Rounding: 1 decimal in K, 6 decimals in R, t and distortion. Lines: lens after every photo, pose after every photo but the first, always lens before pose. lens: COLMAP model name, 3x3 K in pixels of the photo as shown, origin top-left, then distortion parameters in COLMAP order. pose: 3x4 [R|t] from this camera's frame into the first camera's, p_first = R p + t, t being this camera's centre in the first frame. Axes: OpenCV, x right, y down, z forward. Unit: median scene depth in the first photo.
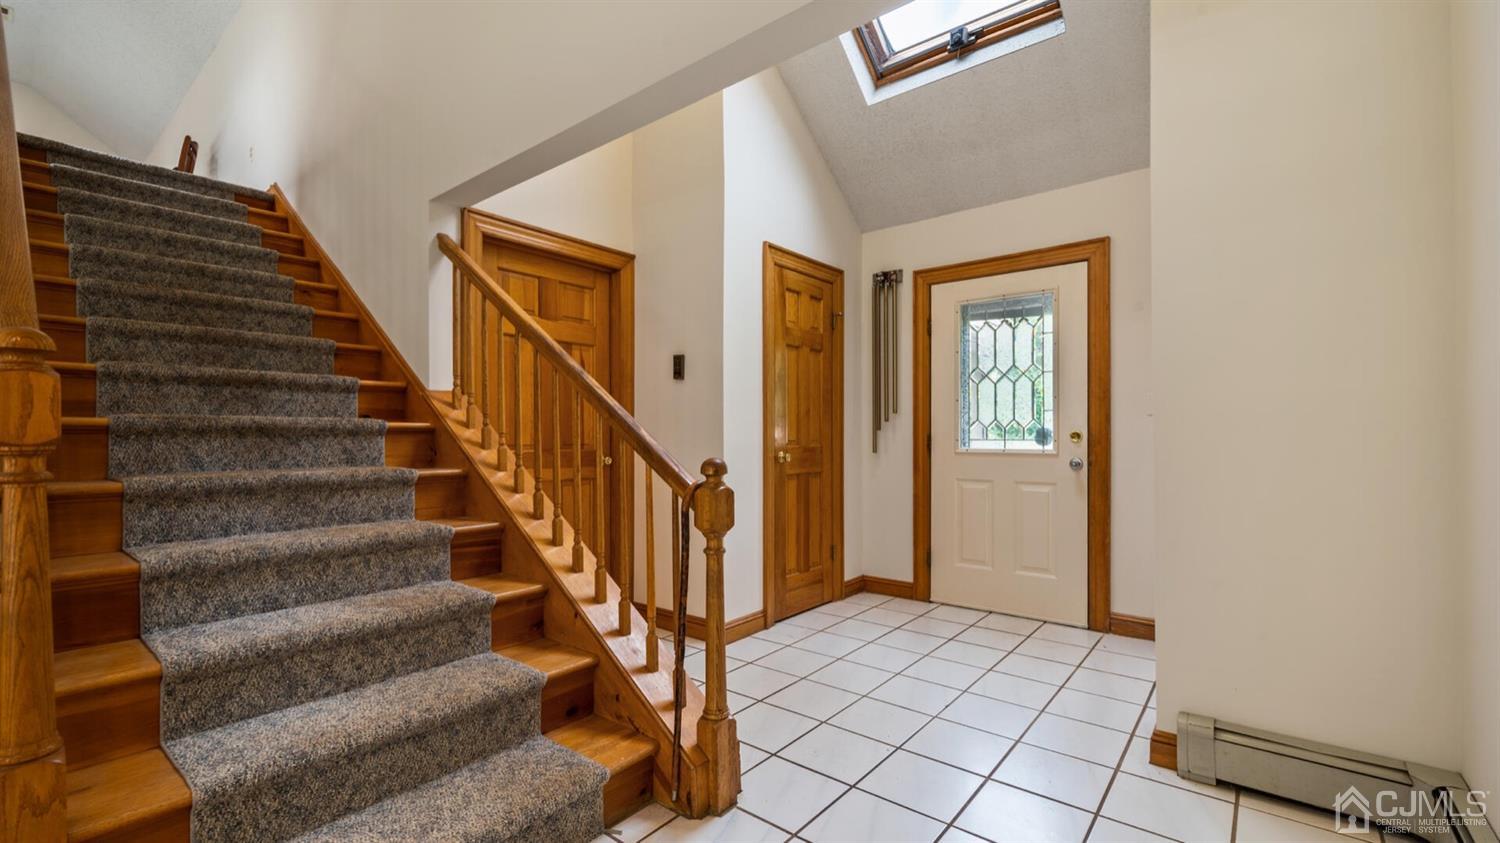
lens RADIAL K [[630.7, 0, 754.3], [0, 630.7, 430.3], [0, 0, 1]] dist [0.000294, 0.000049]
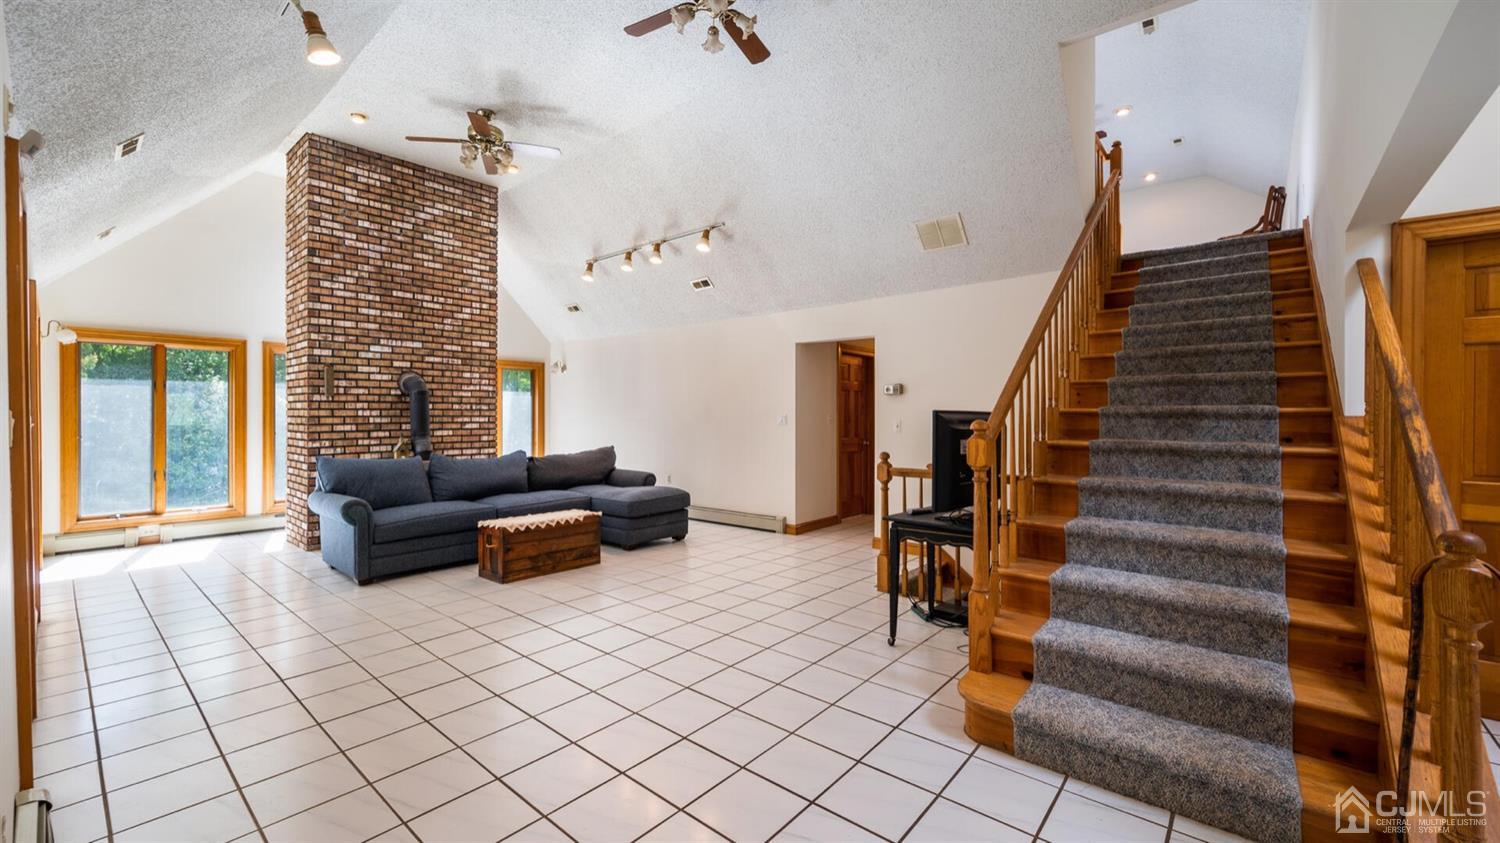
lens RADIAL K [[602.8, 0, 750.3], [0, 602.8, 418.4], [0, 0, 1]] dist [-0.000534, -0.000026]
pose [[-0.021740, 0.008905, -0.999724, 0.634196], [0.006042, 0.999943, 0.008775, -0.096880], [0.999745, -0.005850, -0.021793, 0.072537]]
